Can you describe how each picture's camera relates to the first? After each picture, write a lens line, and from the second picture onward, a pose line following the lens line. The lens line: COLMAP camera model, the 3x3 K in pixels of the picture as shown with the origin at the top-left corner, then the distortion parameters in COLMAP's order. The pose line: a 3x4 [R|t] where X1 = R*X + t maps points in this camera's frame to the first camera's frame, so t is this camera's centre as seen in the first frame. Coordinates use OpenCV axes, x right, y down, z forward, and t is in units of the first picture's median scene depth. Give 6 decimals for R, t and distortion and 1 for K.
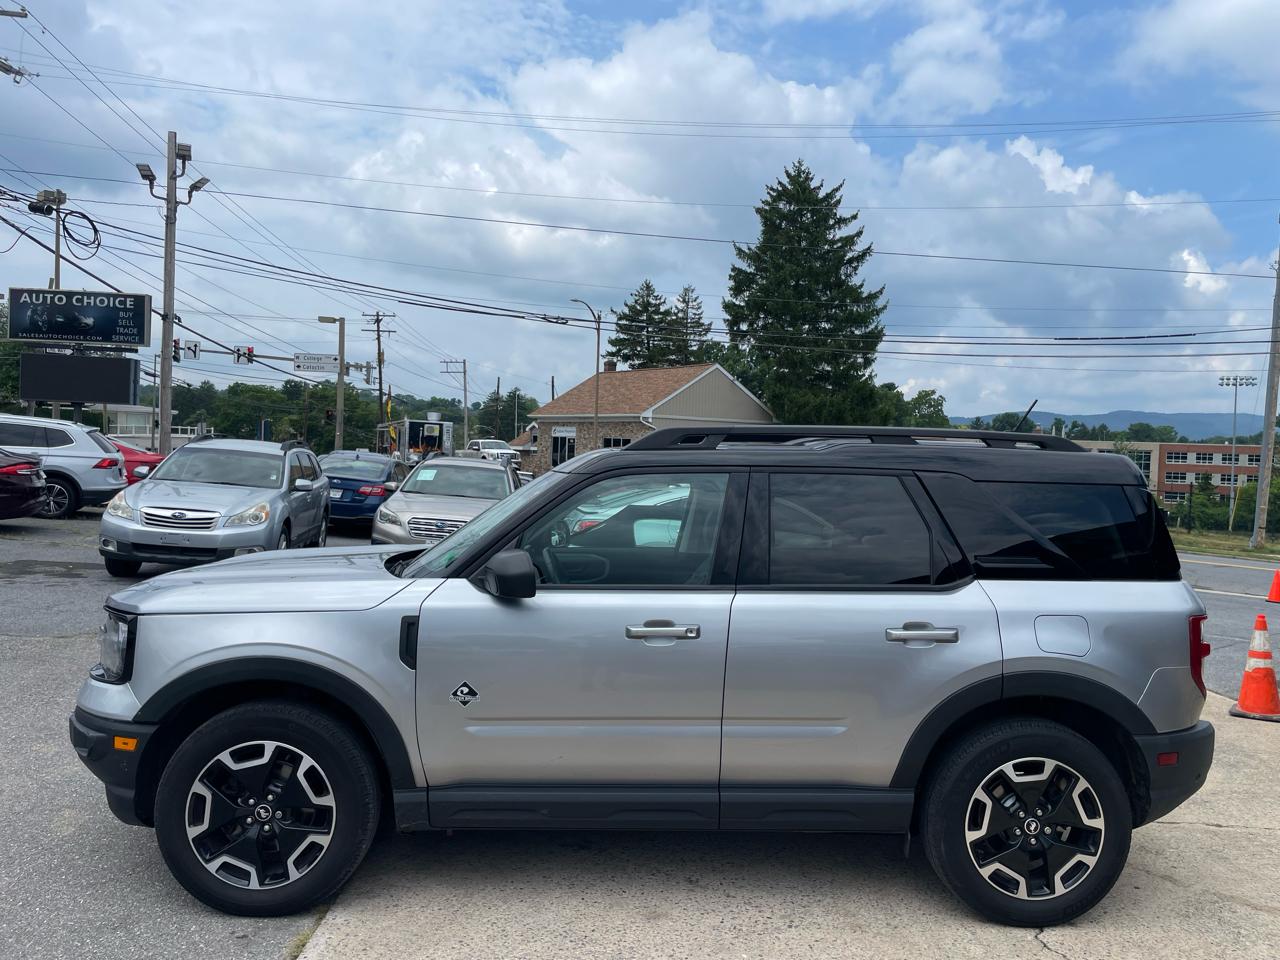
lens RADIAL K [[969.2, 0, 653.1], [0, 969.2, 482.1], [0, 0, 1]] dist [0.087377, -0.118804]
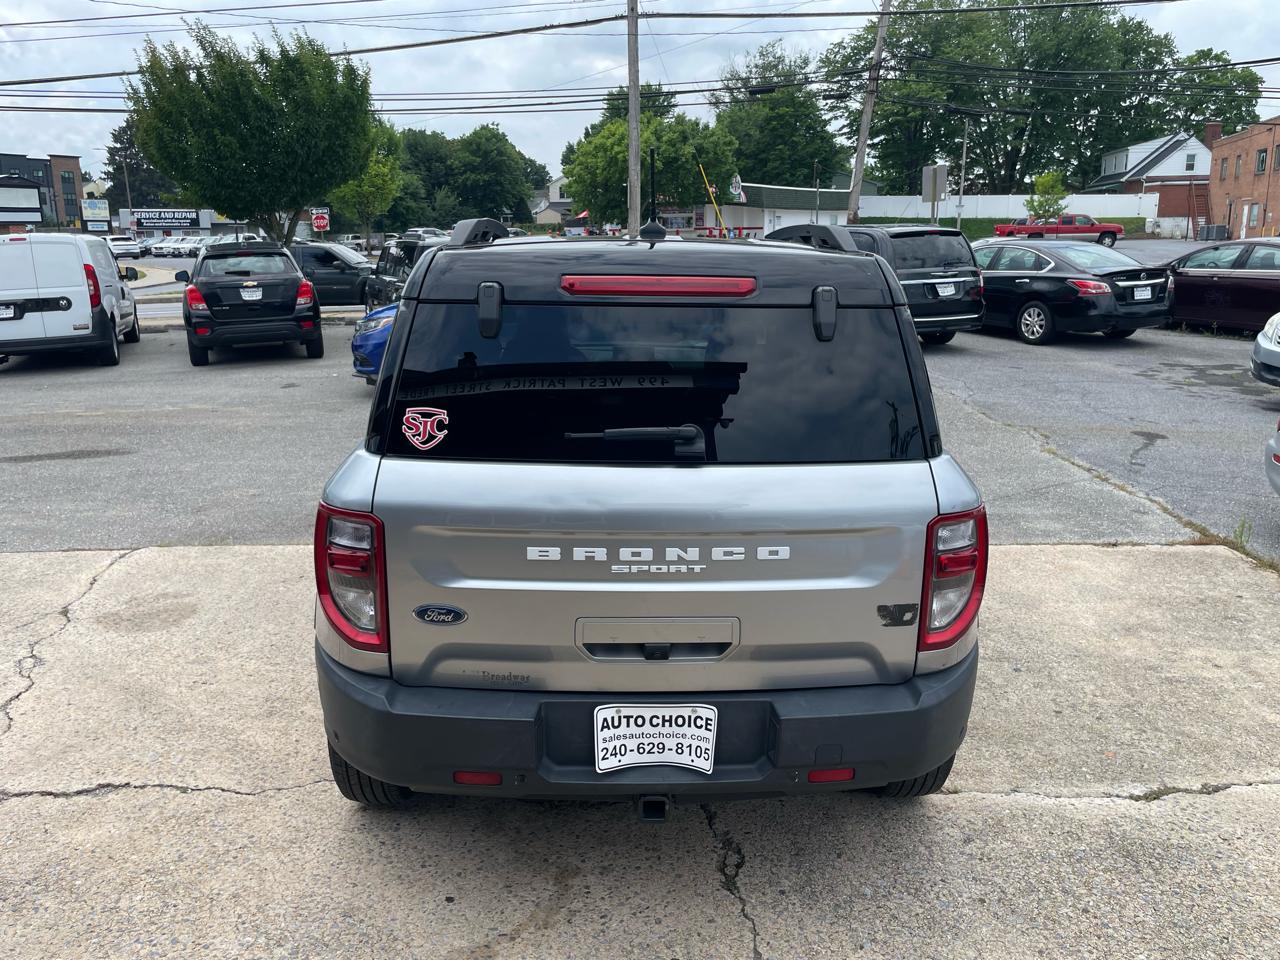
lens RADIAL K [[969.6, 0, 646.5], [0, 969.6, 464.3], [0, 0, 1]] dist [0.079592, -0.104093]
pose [[-0.006958, 0.190934, -0.981578, 0.116111], [-0.027418, 0.981196, 0.191054, -0.001601], [0.999600, 0.028242, -0.001592, 0.119327]]
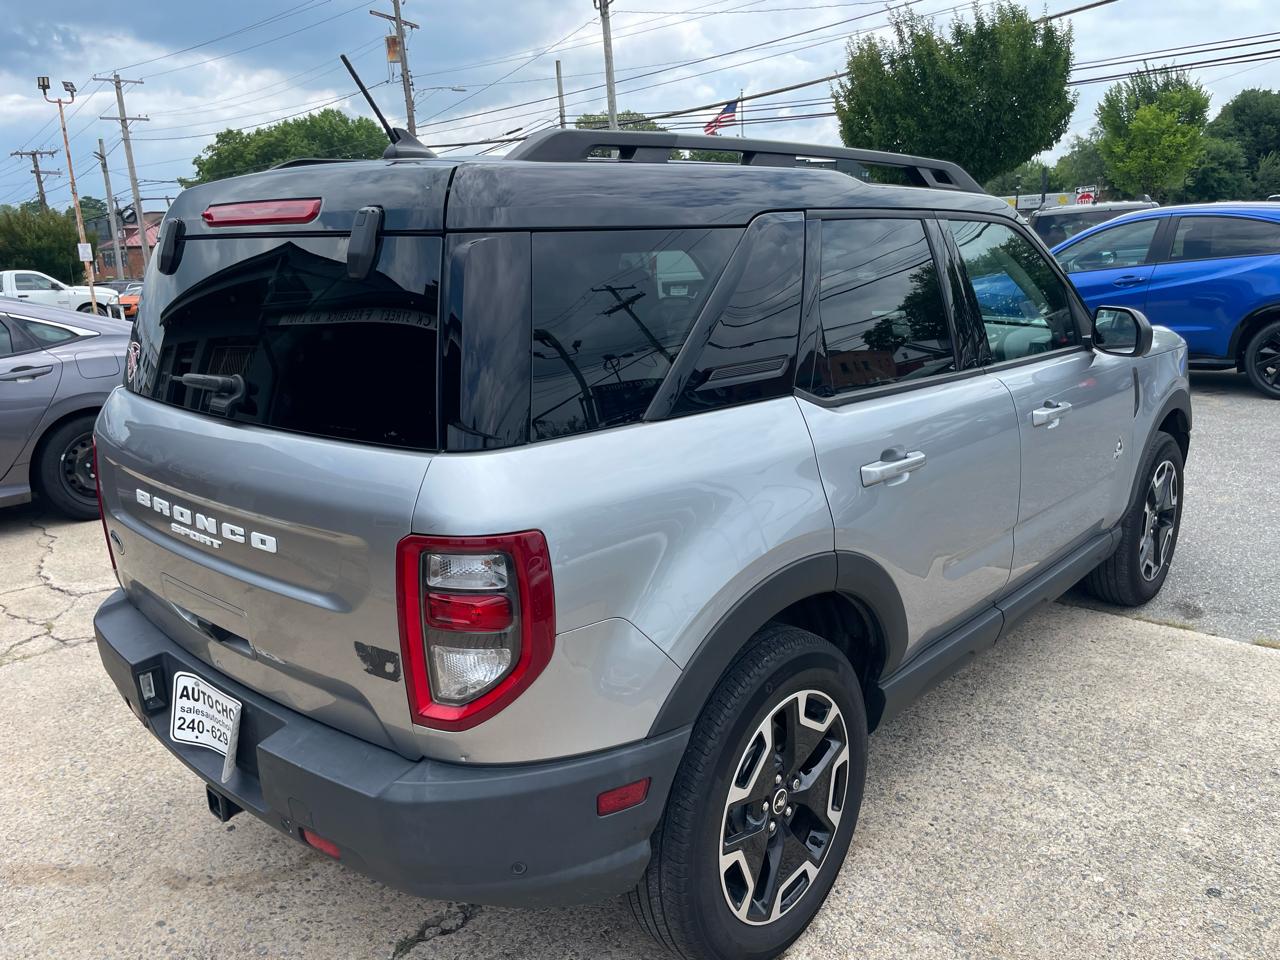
lens RADIAL K [[969.2, 0, 639.6], [0, 969.2, 464.1], [0, 0, 1]] dist [0.087377, -0.118804]
pose [[-0.700904, 0.150545, -0.697187, 0.077954], [-0.006816, 0.976013, 0.217605, 0.000564], [0.713223, 0.157272, -0.683066, 0.173889]]
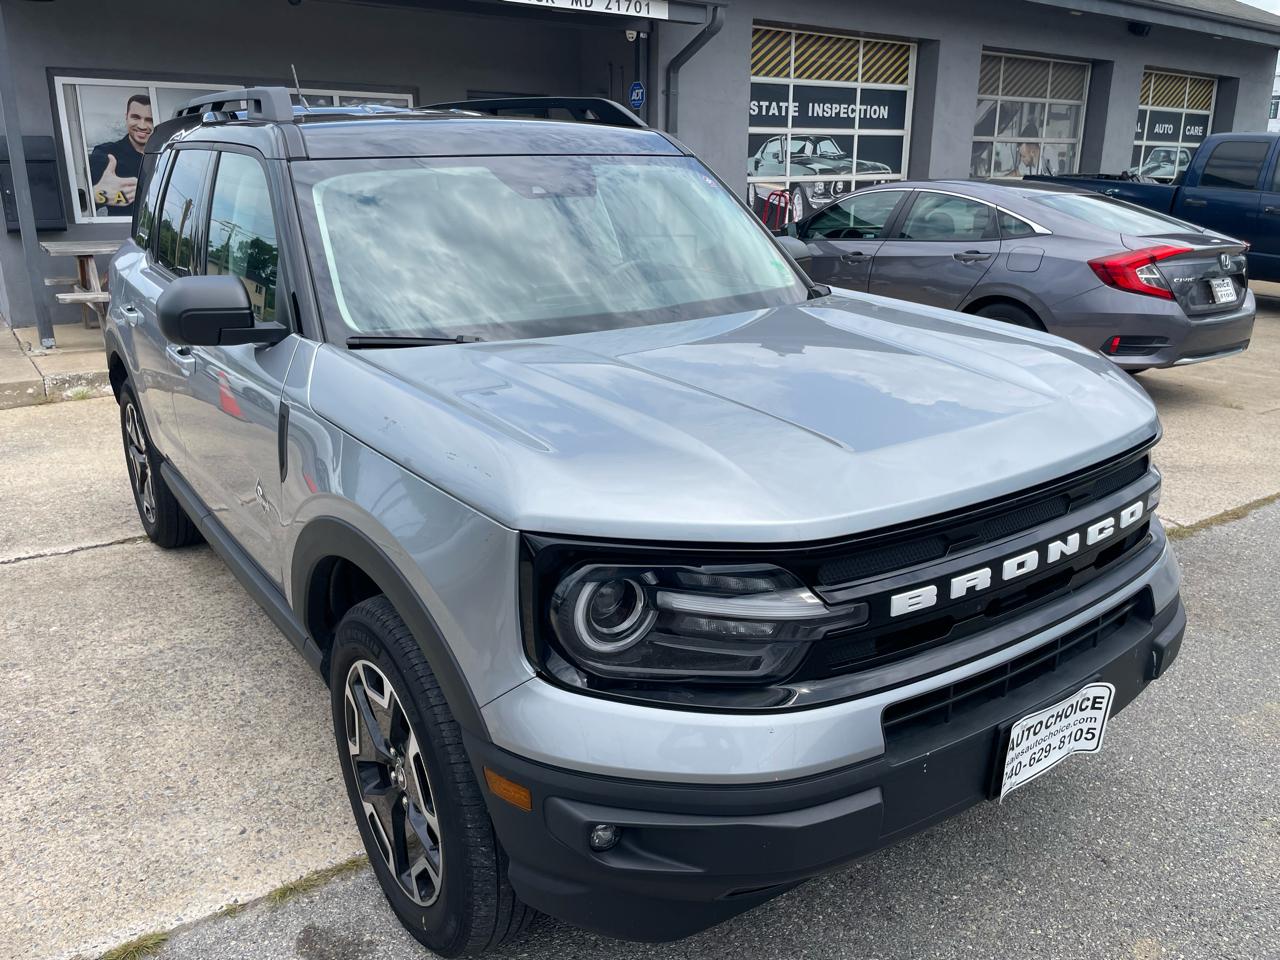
lens RADIAL K [[969.2, 0, 654.9], [0, 969.2, 465.5], [0, 0, 1]] dist [0.087377, -0.118804]
pose [[-0.556859, -0.276932, 0.783081, -0.084486], [0.001964, 0.942341, 0.334650, -0.004171], [-0.830604, 0.187891, -0.524207, 0.154040]]
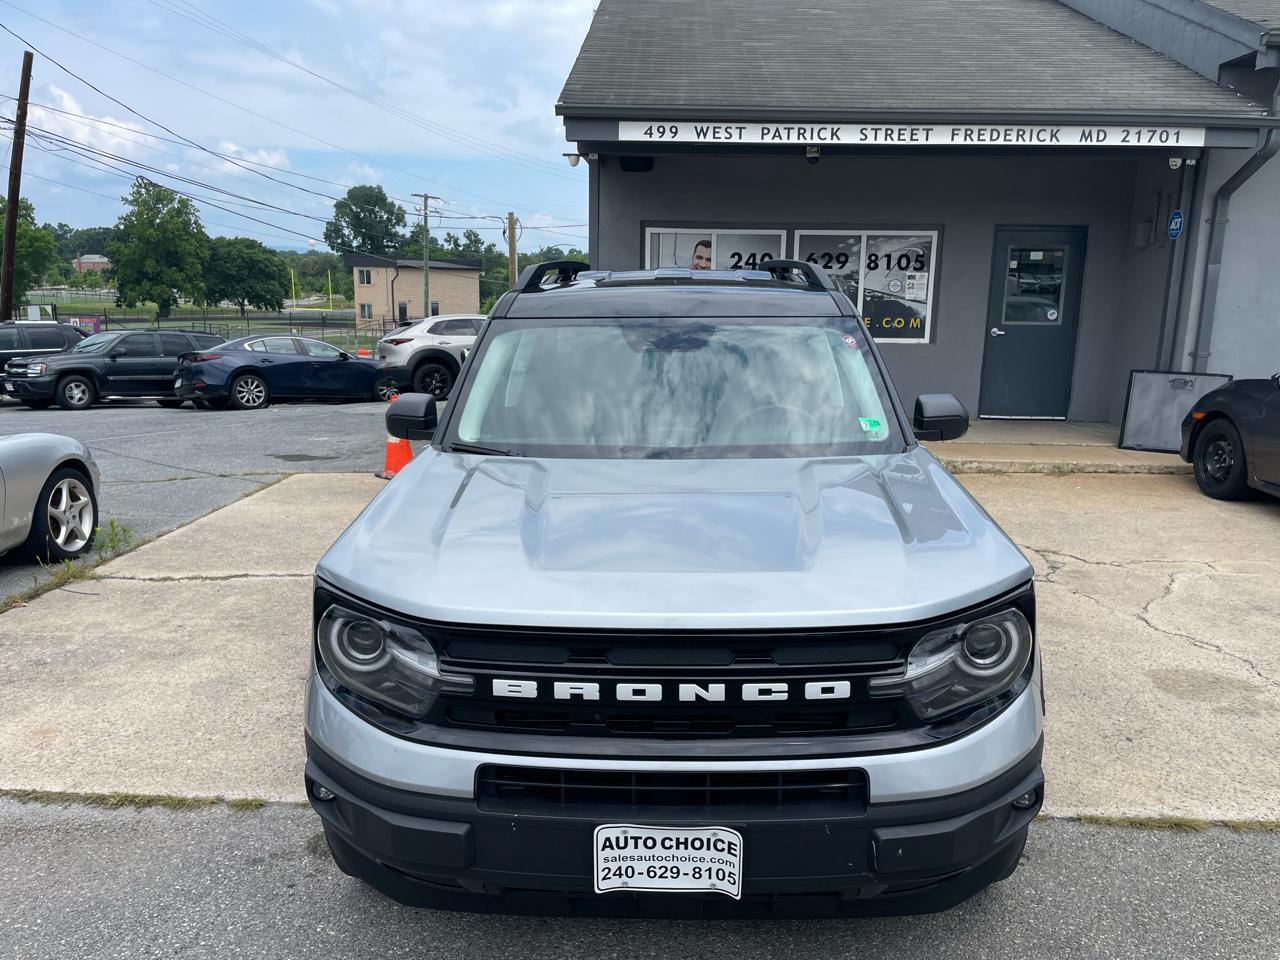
lens RADIAL K [[973.9, 0, 652.1], [0, 973.9, 487.2], [0, 0, 1]] dist [0.069819, -0.090232]
pose [[0.066267, -0.242347, 0.967924, -0.108704], [0.018731, 0.970187, 0.241631, -0.008378], [-0.997626, 0.002118, 0.068831, 0.112379]]
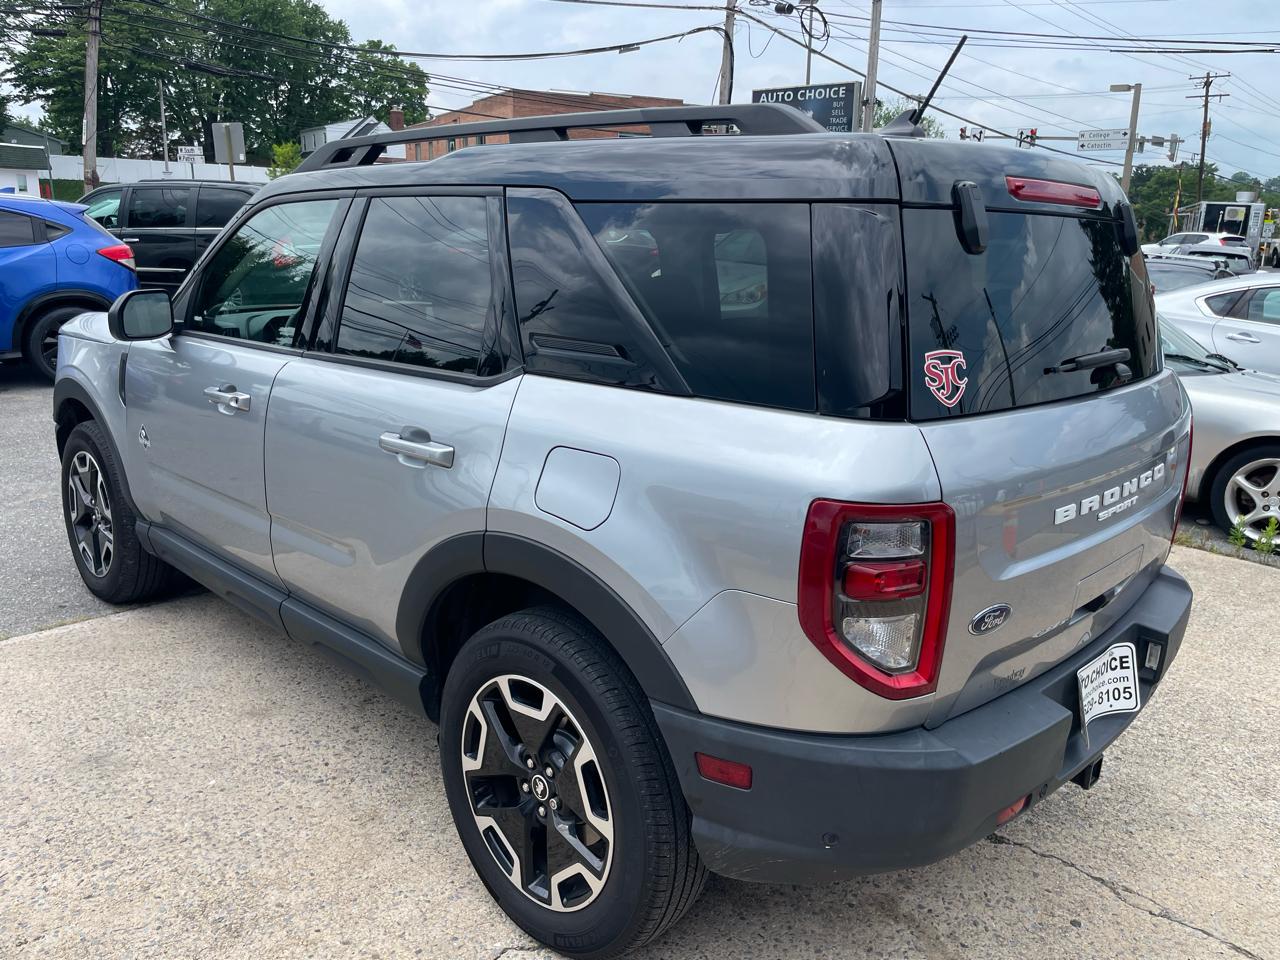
lens RADIAL K [[969.2, 0, 648.6], [0, 969.2, 463.8], [0, 0, 1]] dist [0.087377, -0.118804]
pose [[0.688866, 0.156285, -0.707841, 0.078573], [-0.021842, 0.980514, 0.195232, 0.003665], [0.724560, -0.119028, 0.678856, 0.063632]]
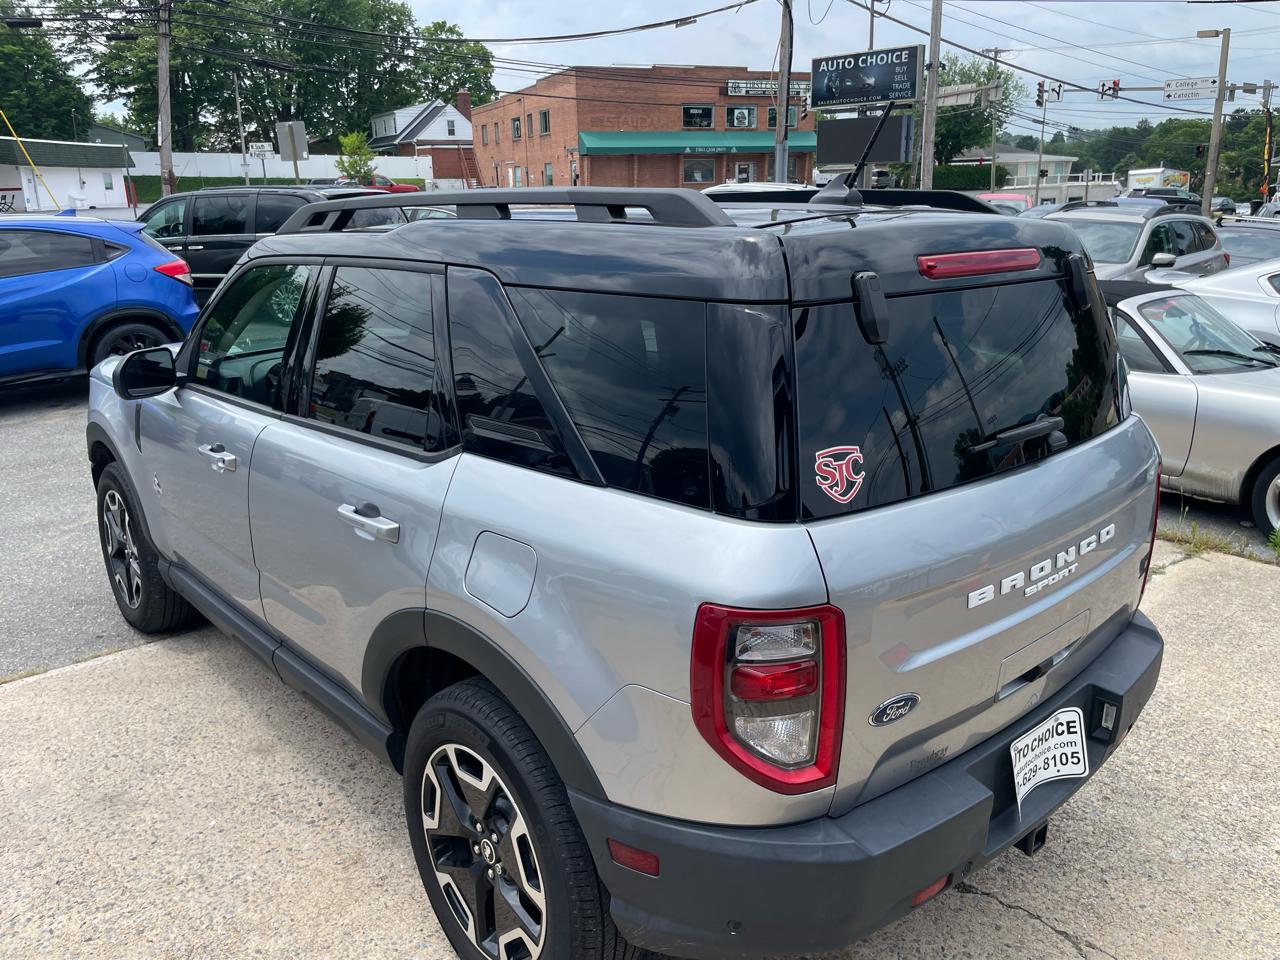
lens RADIAL K [[969.2, 0, 648.5], [0, 969.2, 469.7], [0, 0, 1]] dist [0.087377, -0.118804]
pose [[0.635252, 0.166939, -0.754046, 0.083900], [0.015646, 0.973376, 0.228678, -0.002469], [0.772146, -0.157066, 0.615728, 0.070084]]
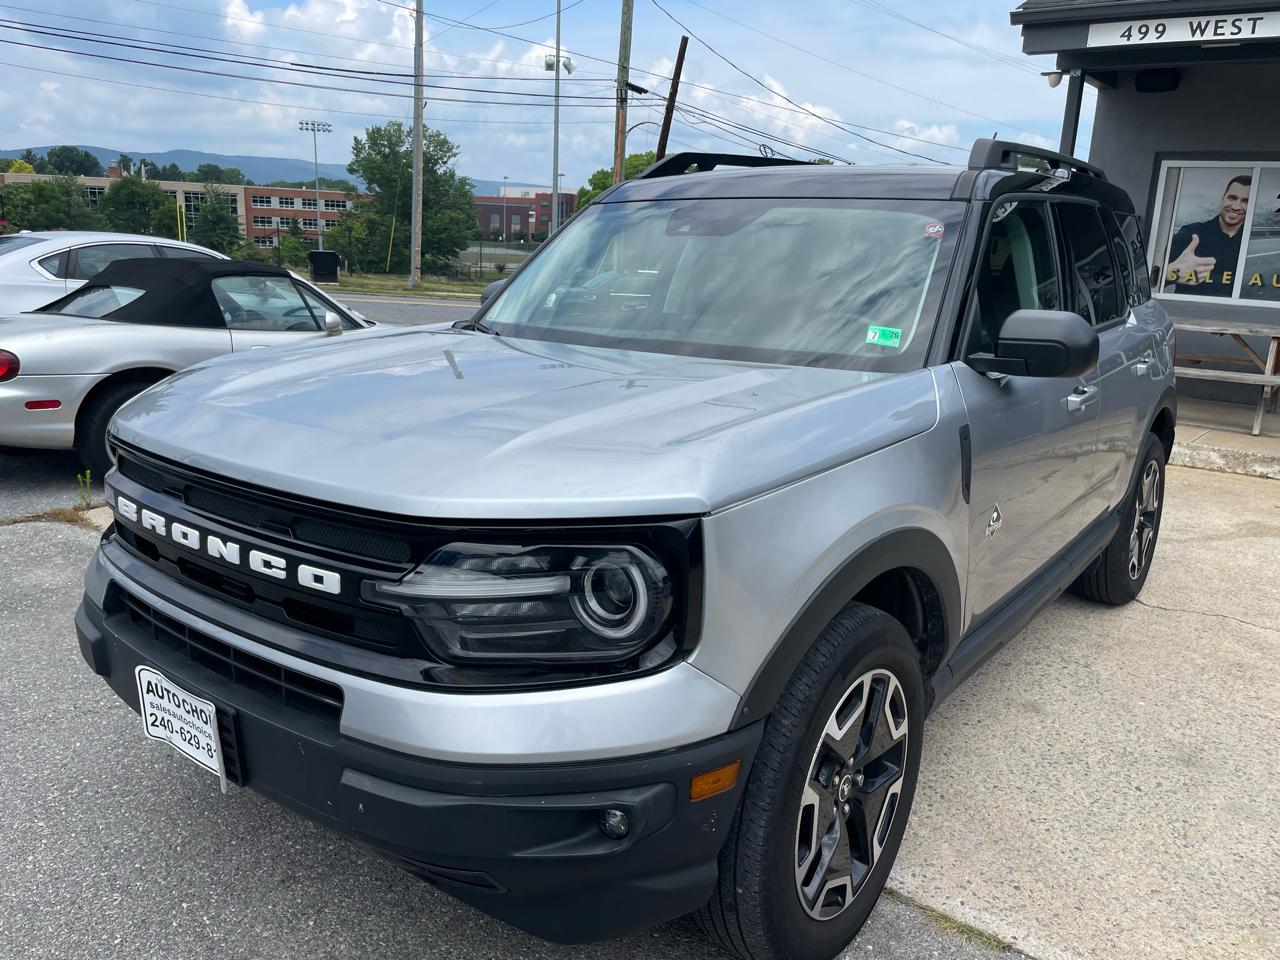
lens RADIAL K [[969.2, 0, 643.7], [0, 969.2, 470.8], [0, 0, 1]] dist [0.087377, -0.118804]
pose [[0.646086, -0.190832, 0.739024, -0.080324], [0.007246, 0.969731, 0.244070, 0.000602], [-0.763230, -0.152335, 0.627912, 0.069139]]
